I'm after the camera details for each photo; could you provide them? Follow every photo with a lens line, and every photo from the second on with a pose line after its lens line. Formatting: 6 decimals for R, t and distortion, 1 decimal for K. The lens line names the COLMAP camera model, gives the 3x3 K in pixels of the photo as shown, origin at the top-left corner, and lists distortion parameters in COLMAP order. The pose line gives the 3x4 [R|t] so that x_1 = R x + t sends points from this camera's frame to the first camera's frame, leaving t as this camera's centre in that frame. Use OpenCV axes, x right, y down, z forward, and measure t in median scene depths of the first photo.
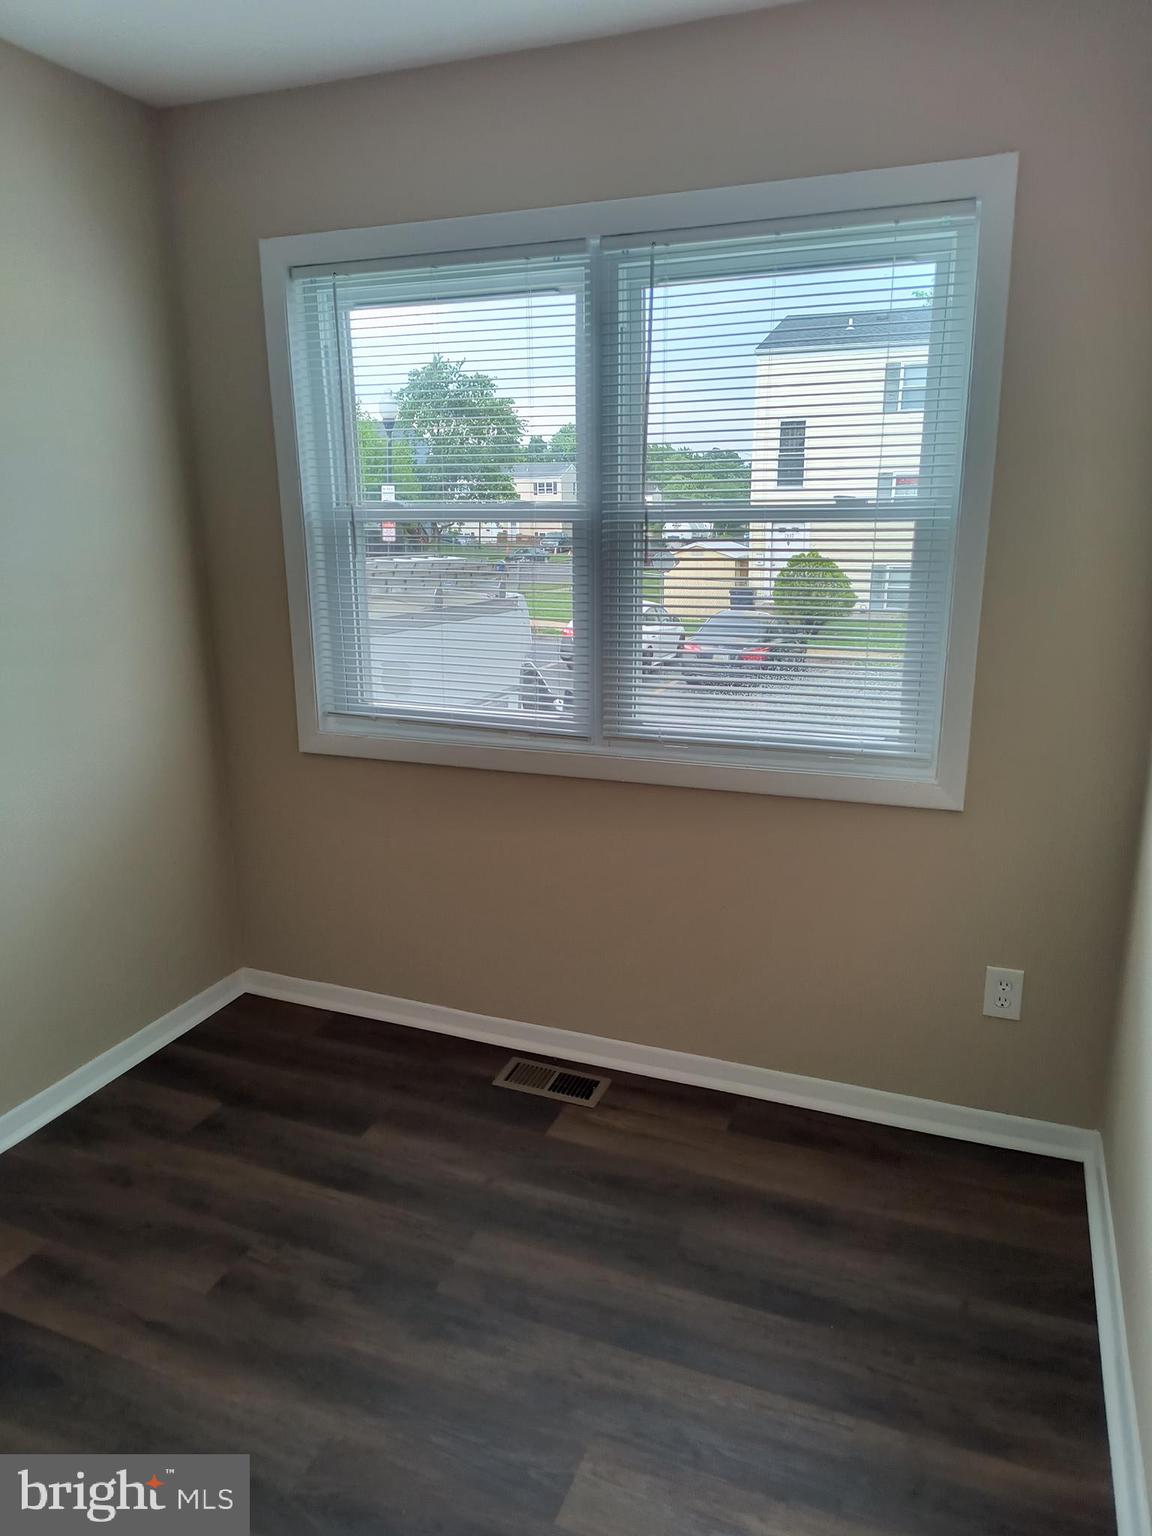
lens RADIAL K [[1062.2, 0, 569.9], [0, 1062.2, 765.9], [0, 0, 1]] dist [0.025482, -0.037746]
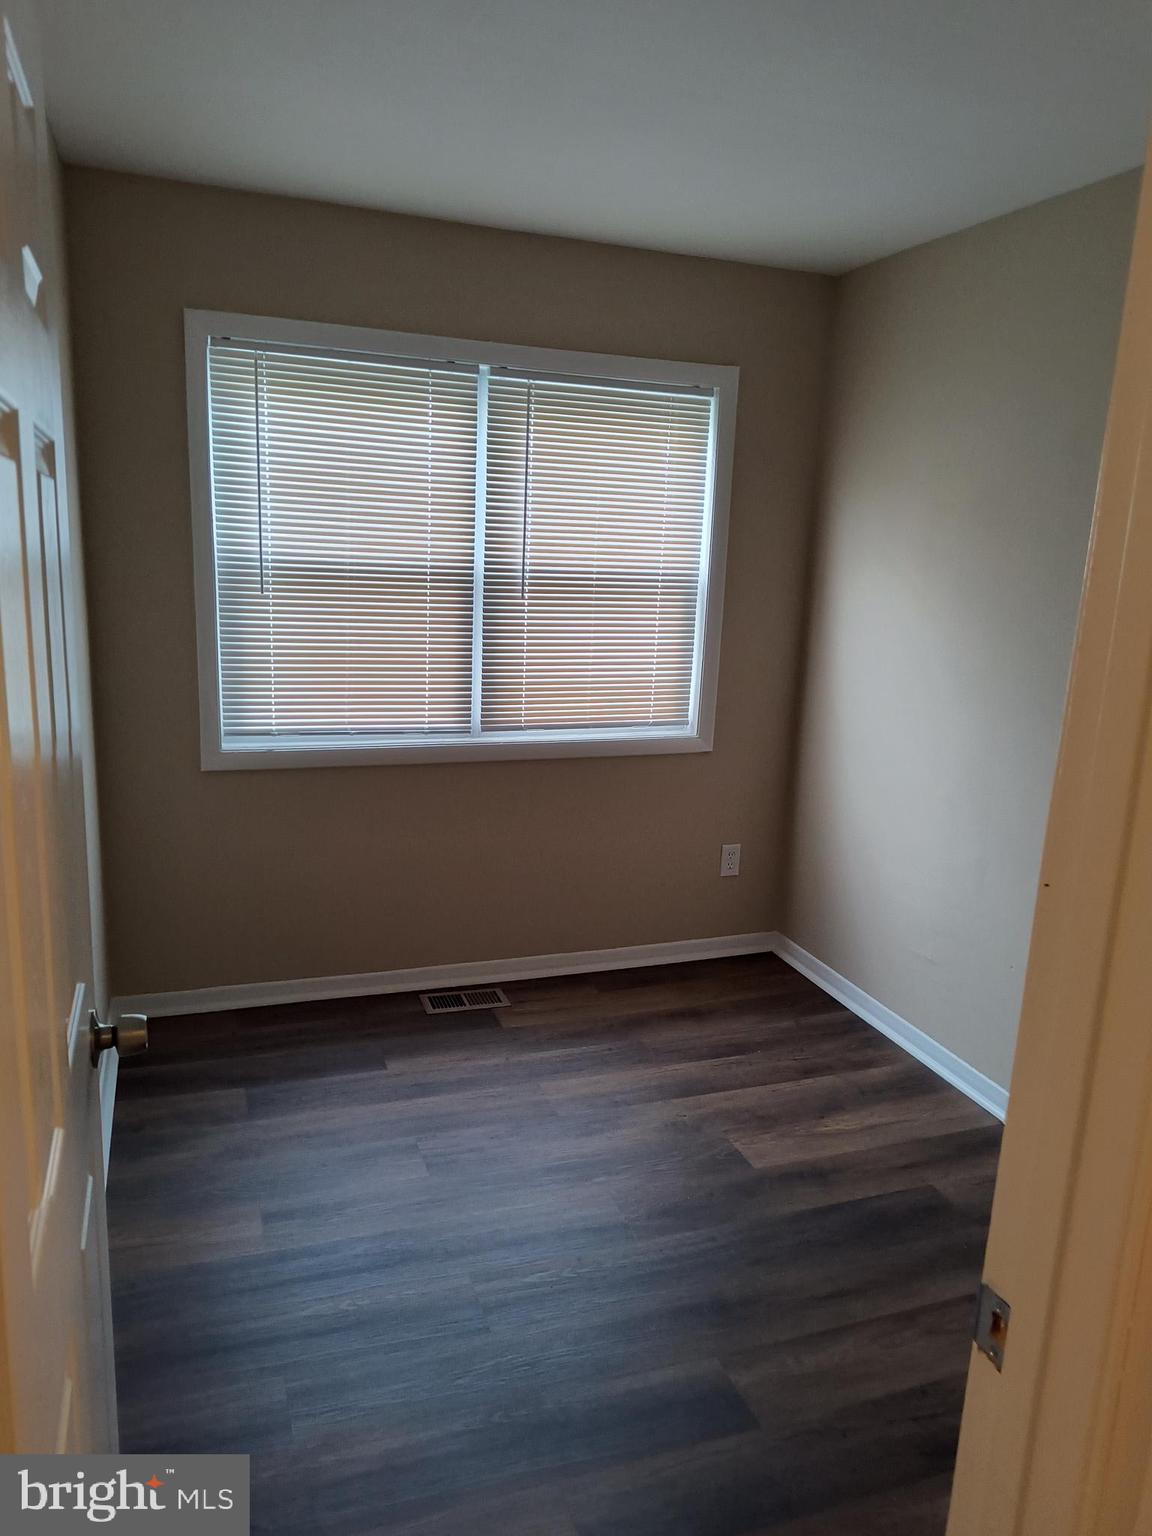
lens RADIAL K [[1062.2, 0, 580.0], [0, 1062.2, 761.5], [0, 0, 1]] dist [0.025482, -0.037746]
pose [[0.739342, -0.102167, 0.665534, -0.833838], [0.118578, 0.992730, 0.020666, 0.000813], [-0.662807, 0.063638, 0.746081, -0.079275]]
